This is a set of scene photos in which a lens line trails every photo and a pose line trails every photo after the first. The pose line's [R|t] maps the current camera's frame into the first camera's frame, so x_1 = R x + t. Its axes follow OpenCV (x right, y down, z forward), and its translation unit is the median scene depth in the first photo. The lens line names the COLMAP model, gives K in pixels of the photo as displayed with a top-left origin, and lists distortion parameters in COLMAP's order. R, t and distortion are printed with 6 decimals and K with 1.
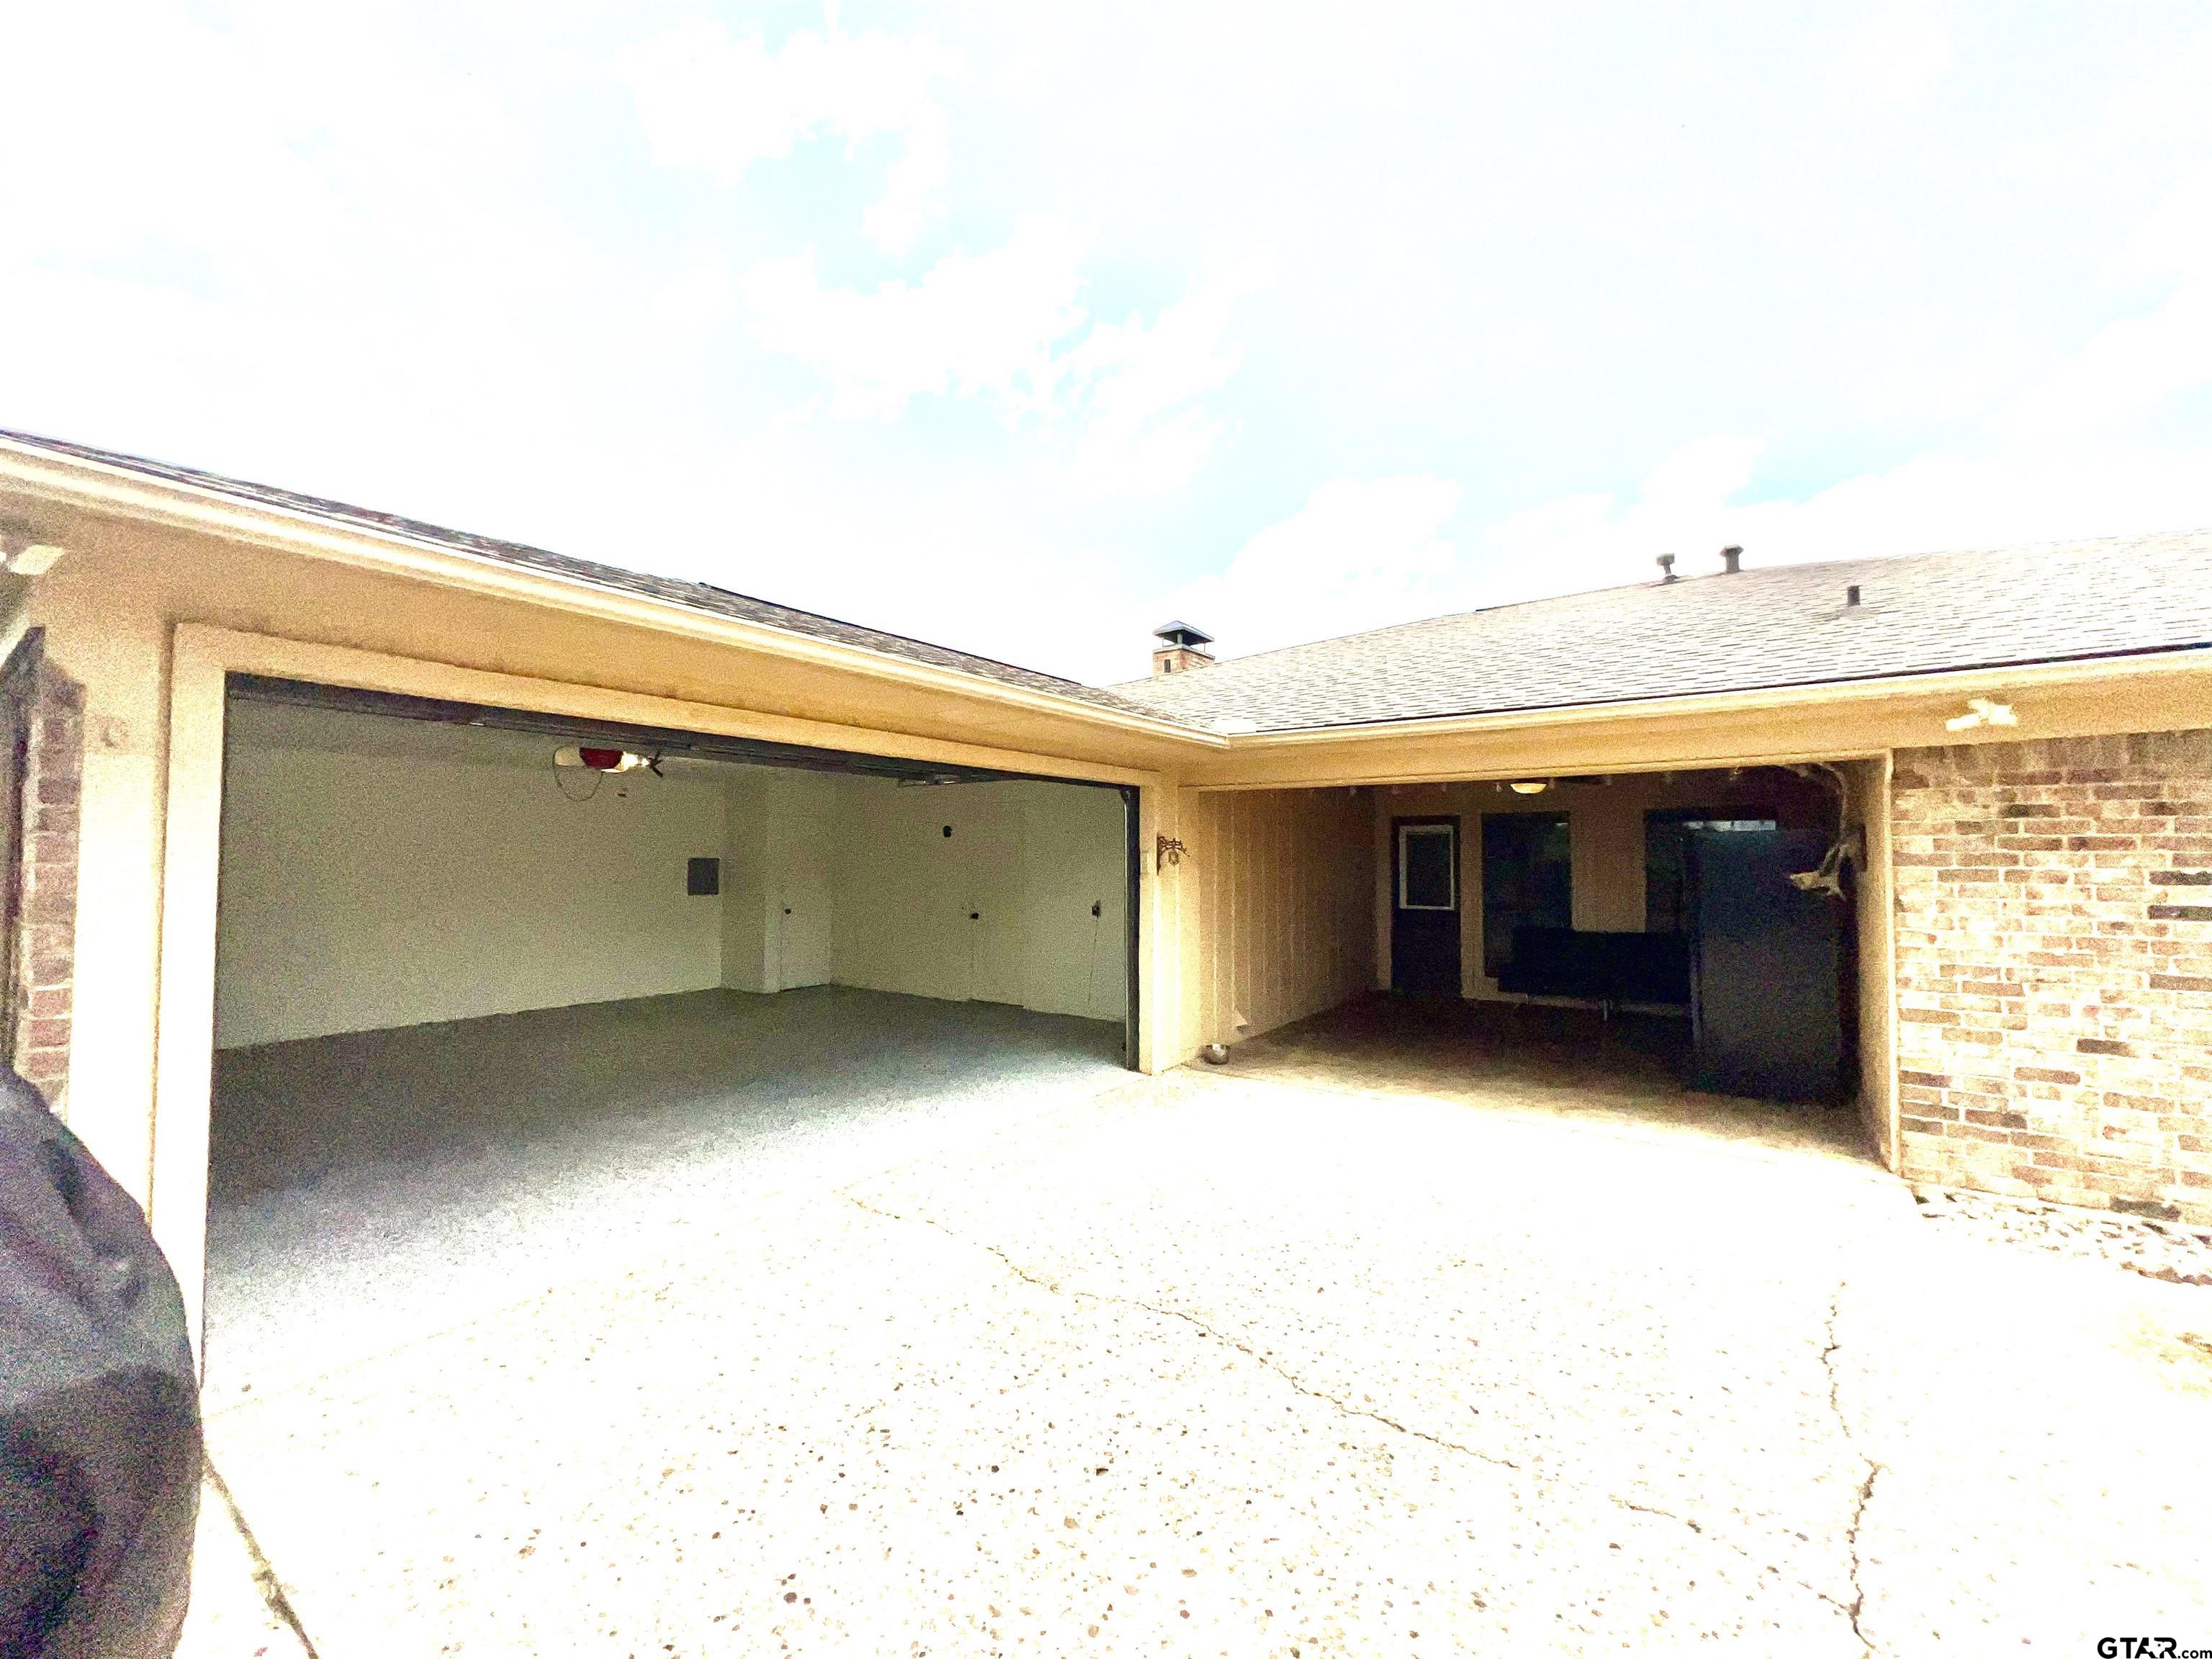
lens RADIAL K [[891.4, 0, 1100.4], [0, 891.4, 832.0], [0, 0, 1]] dist [0.001253, 0.000330]
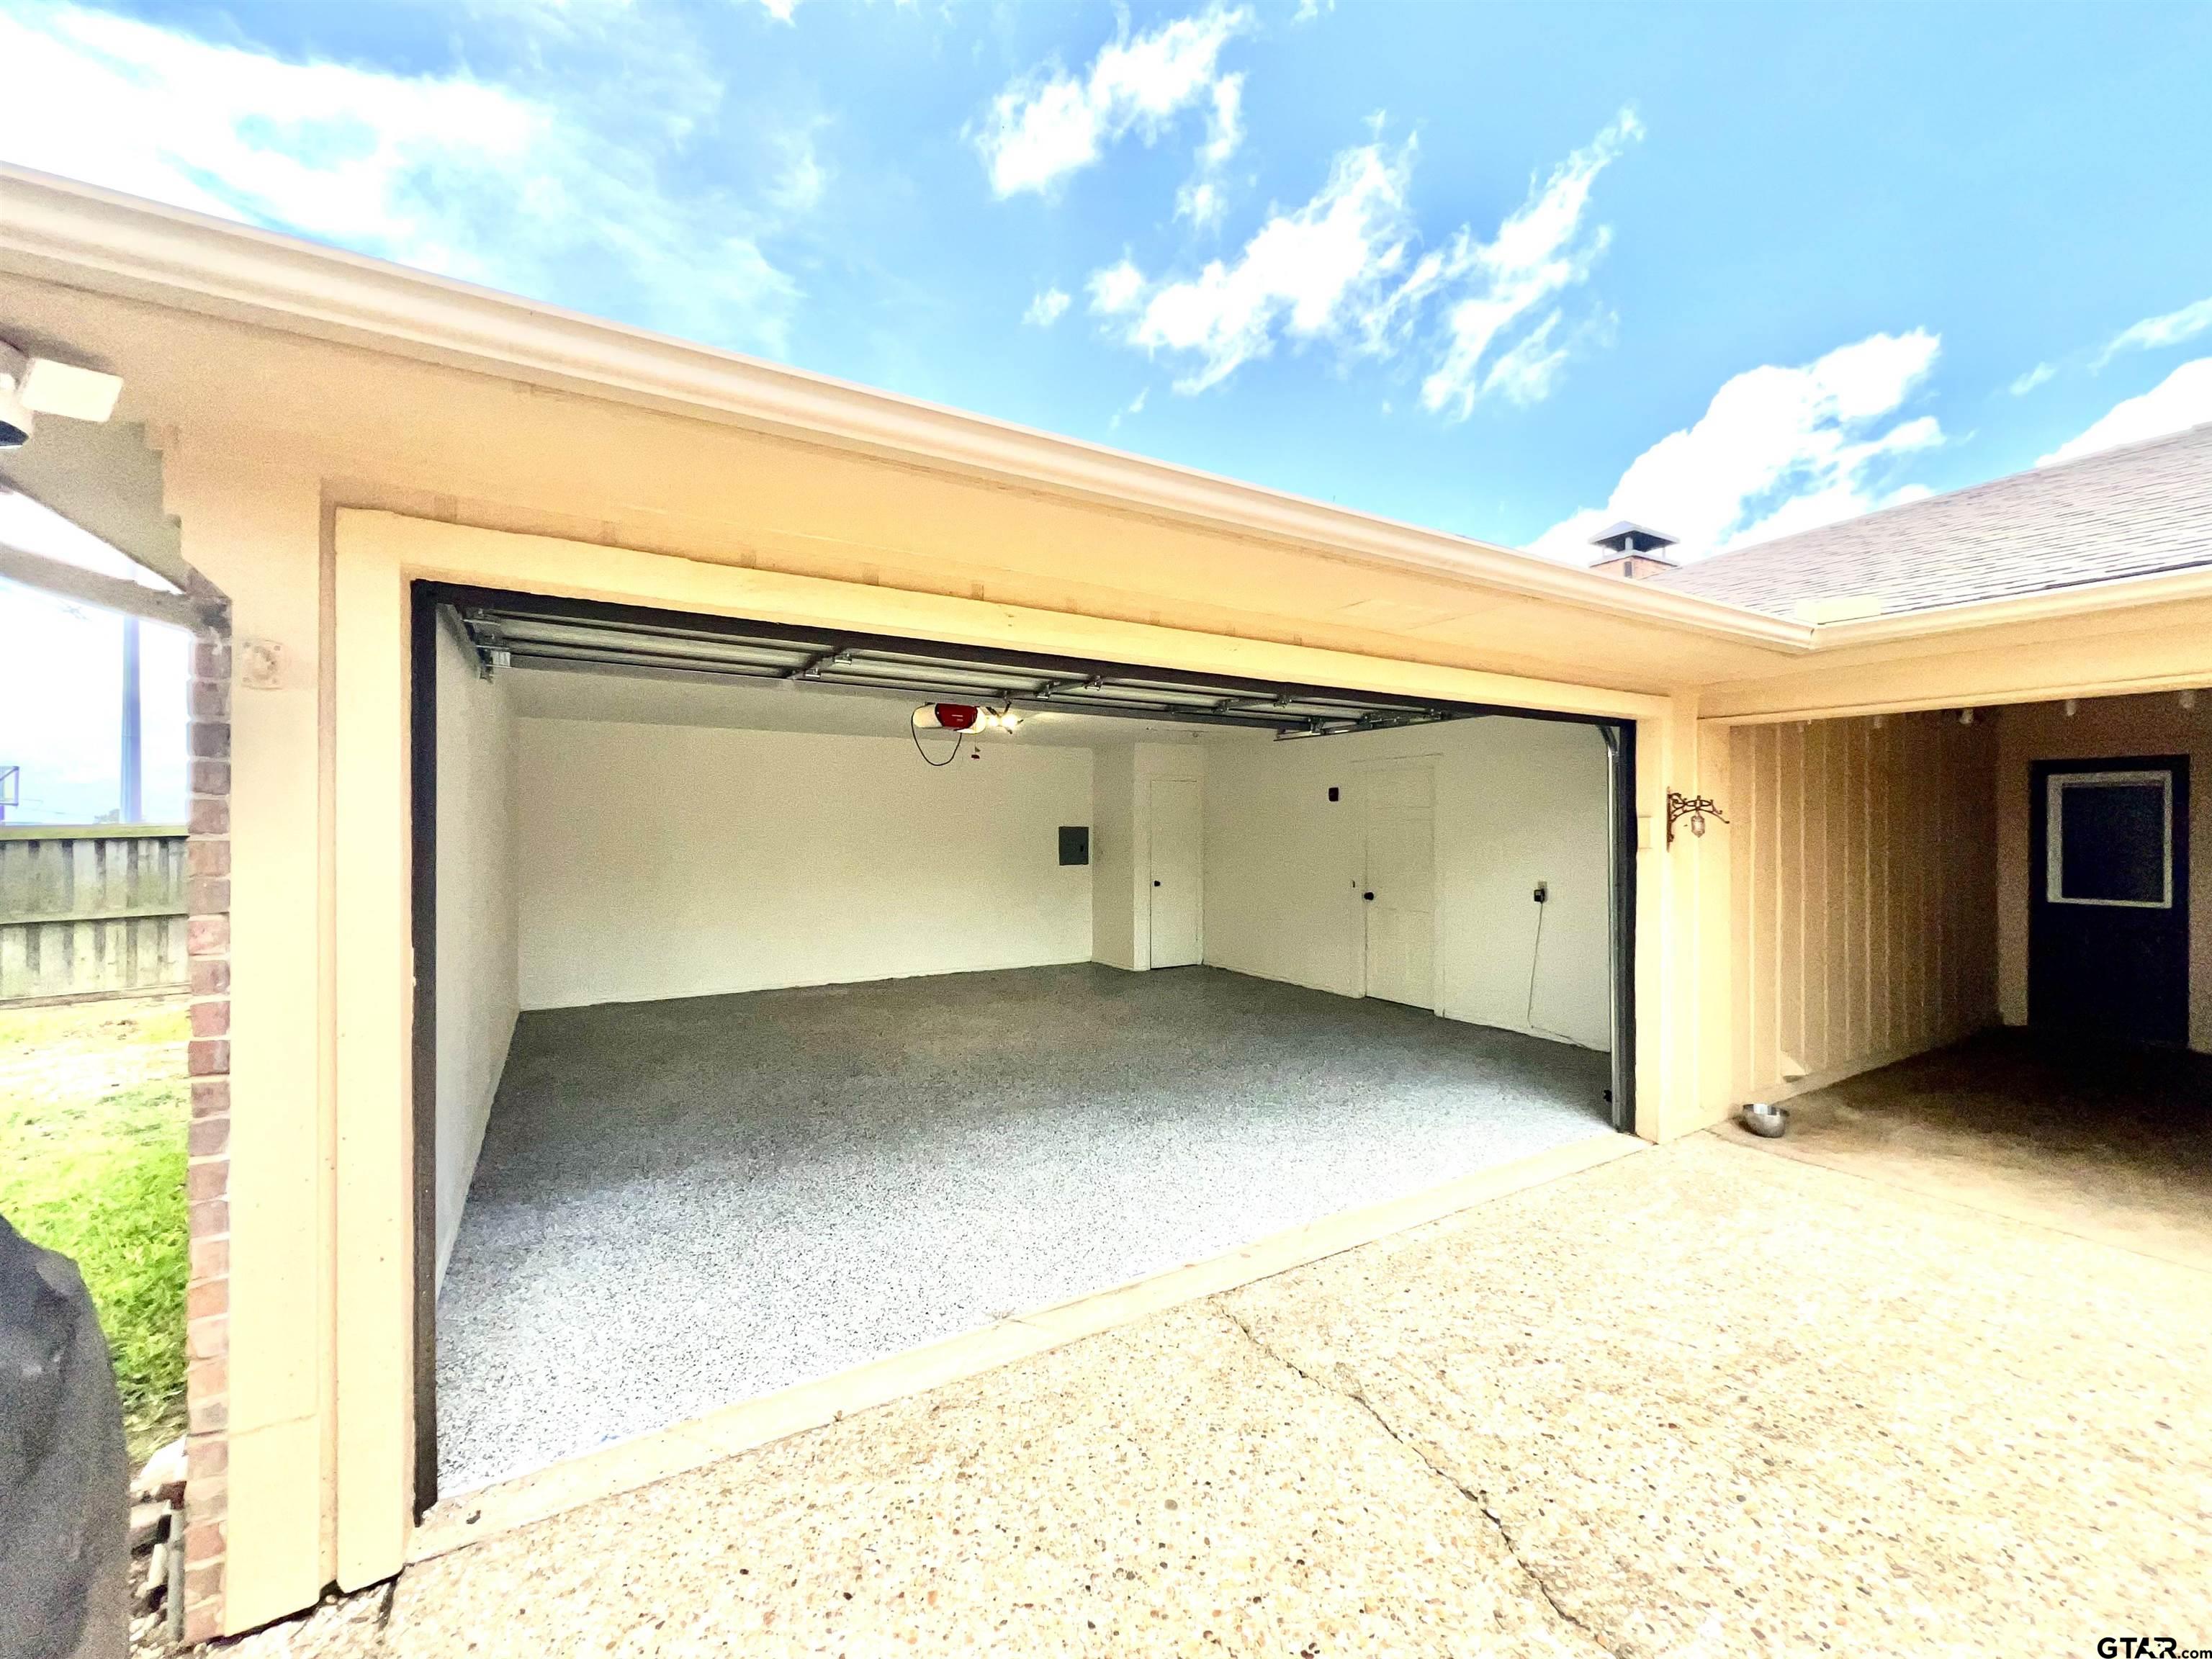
lens RADIAL K [[891.4, 0, 1100.0], [0, 891.4, 823.8], [0, 0, 1]] dist [0.001253, 0.000330]
pose [[0.918253, -0.003673, -0.395978, -0.053539], [0.014304, 0.999612, 0.023897, 0.005090], [0.395737, -0.027608, 0.917949, 0.180592]]
